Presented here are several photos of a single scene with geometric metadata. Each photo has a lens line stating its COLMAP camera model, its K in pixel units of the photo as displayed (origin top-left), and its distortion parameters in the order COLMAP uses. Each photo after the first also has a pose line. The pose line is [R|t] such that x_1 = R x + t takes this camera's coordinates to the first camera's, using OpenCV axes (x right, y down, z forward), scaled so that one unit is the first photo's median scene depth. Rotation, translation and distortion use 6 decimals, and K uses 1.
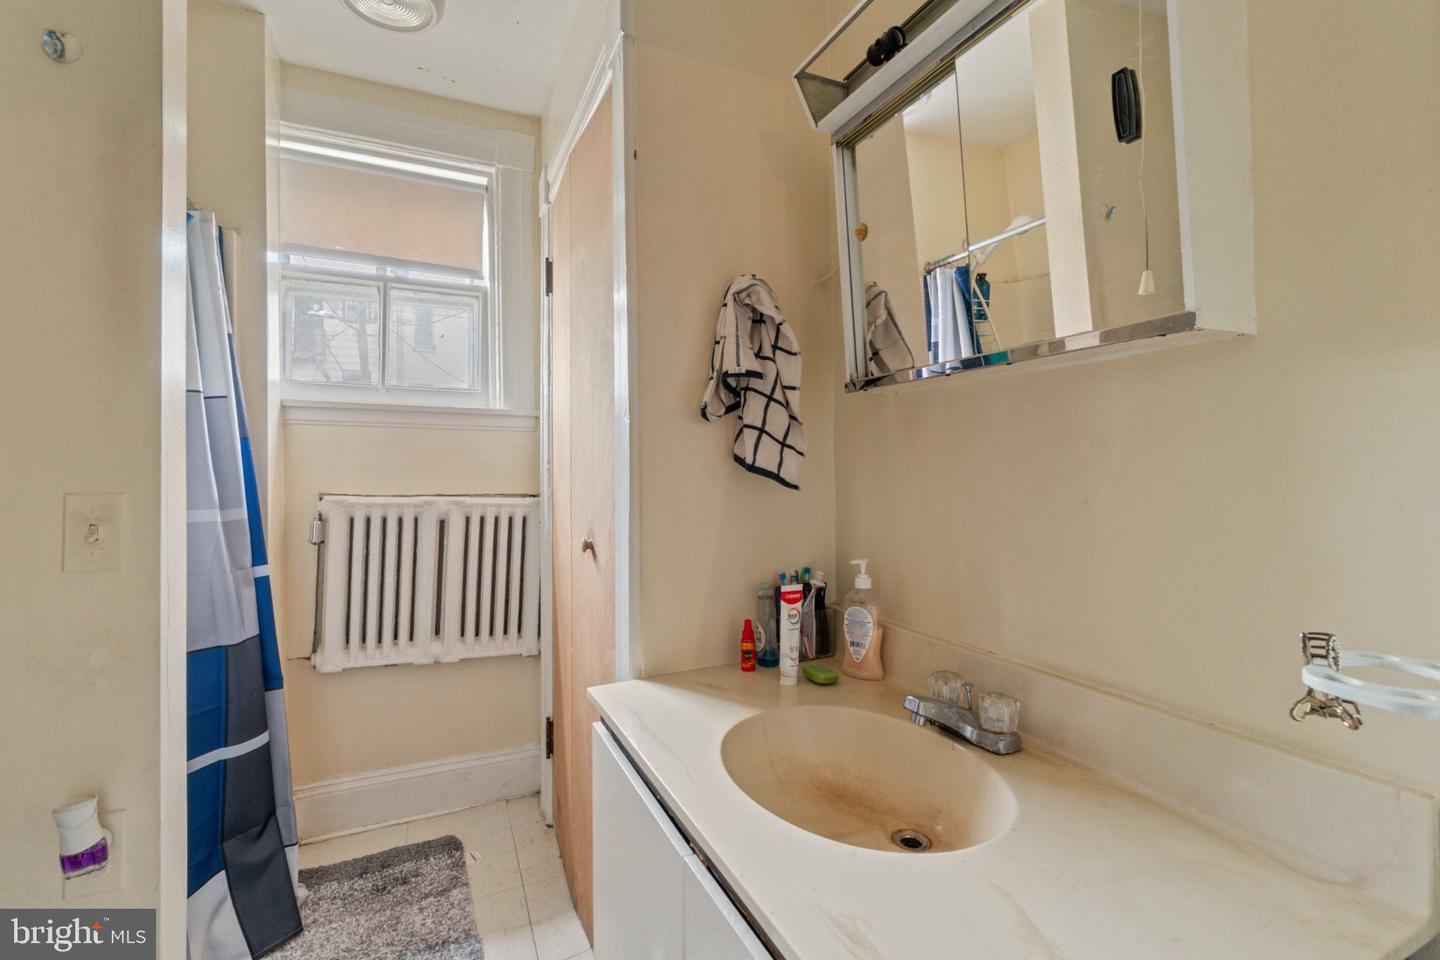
lens RADIAL K [[625.7, 0, 719.6], [0, 625.7, 478.9], [0, 0, 1]] dist [0.000034, -0.000046]
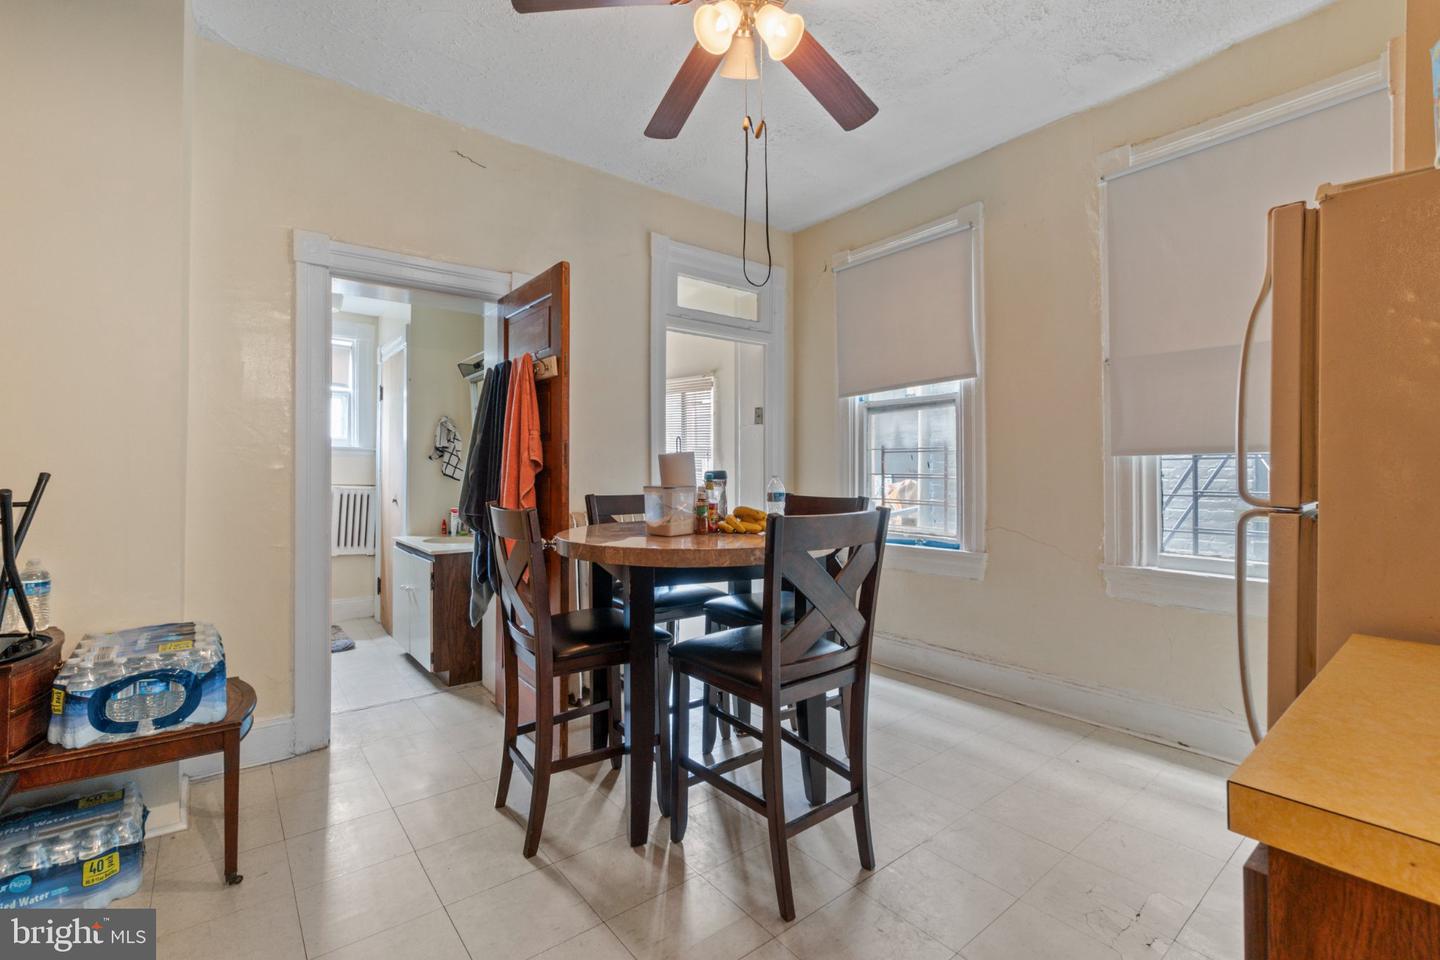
lens RADIAL K [[625.7, 0, 717.9], [0, 625.7, 475.2], [0, 0, 1]] dist [0.000034, -0.000046]
pose [[0.974181, 0.007279, 0.225651, 0.449449], [-0.004142, 0.999888, -0.014368, 0.018293], [-0.225731, 0.013063, 0.974102, -1.636761]]
